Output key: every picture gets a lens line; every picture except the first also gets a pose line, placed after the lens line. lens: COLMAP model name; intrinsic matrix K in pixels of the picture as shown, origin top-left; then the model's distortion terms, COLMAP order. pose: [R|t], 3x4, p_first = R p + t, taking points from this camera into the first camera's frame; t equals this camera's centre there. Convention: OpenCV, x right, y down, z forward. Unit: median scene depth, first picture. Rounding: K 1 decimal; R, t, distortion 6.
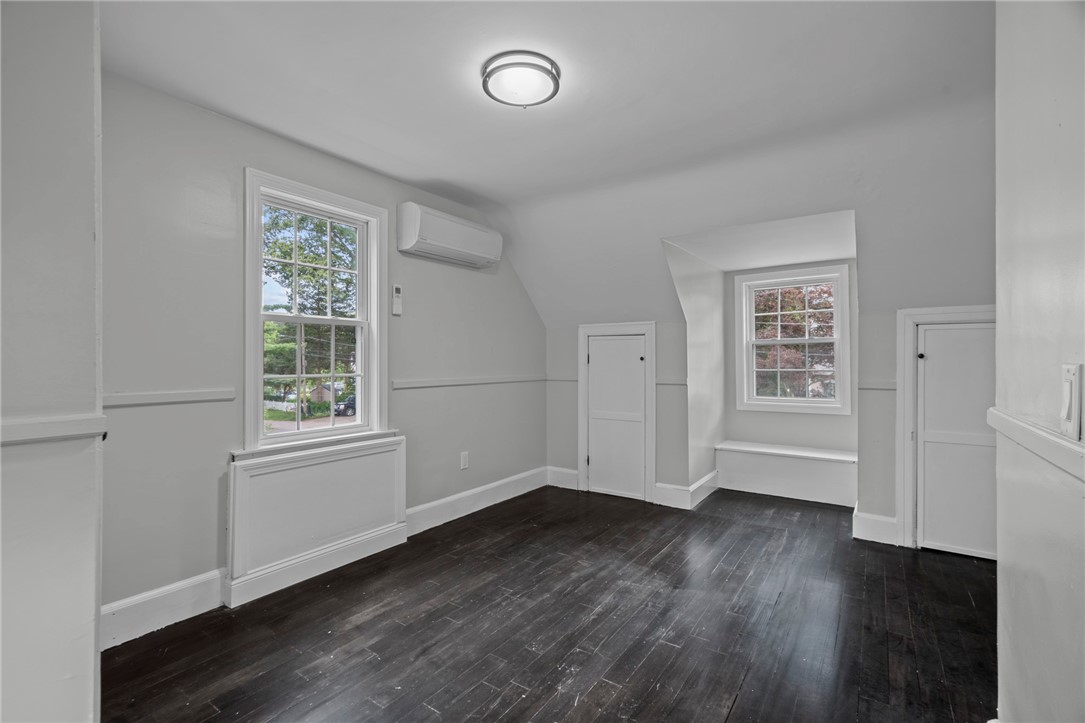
lens RADIAL K [[497.9, 0, 543.2], [0, 497.9, 349.3], [0, 0, 1]] dist [0.010715, -0.000033]
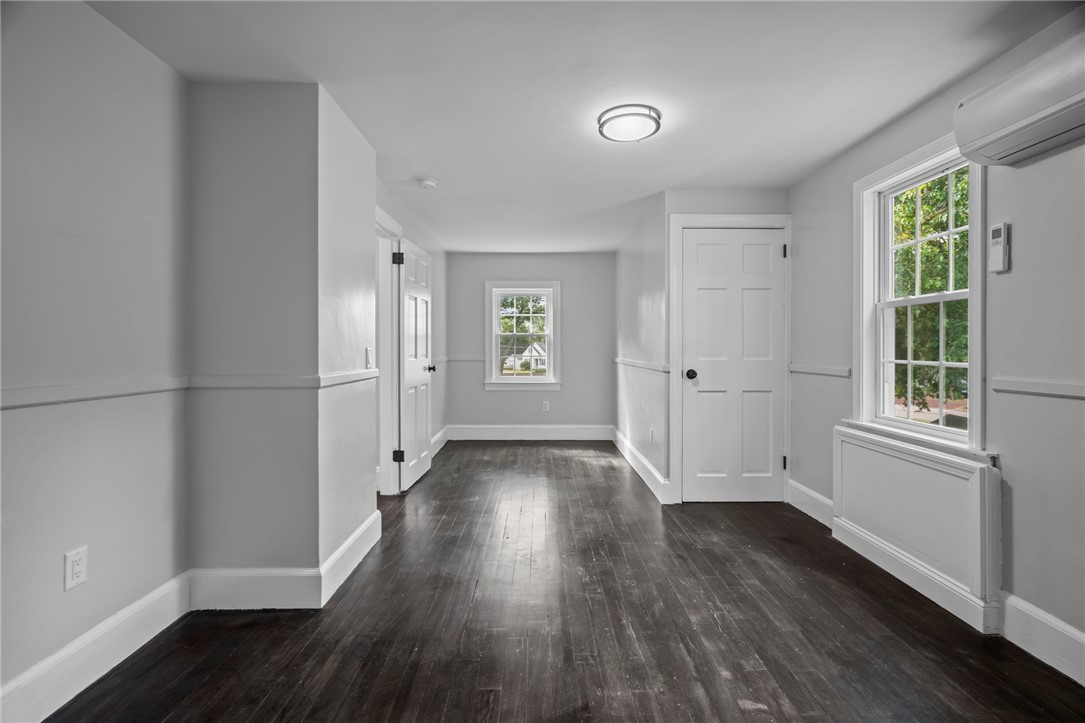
lens RADIAL K [[497.9, 0, 543.2], [0, 497.9, 349.3], [0, 0, 1]] dist [0.010715, -0.000033]
pose [[-0.819569, 0.002567, -0.572974, 0.708318], [0.012888, 0.999820, -0.013955, 0.038168], [0.572835, -0.018822, -0.819454, 1.580958]]
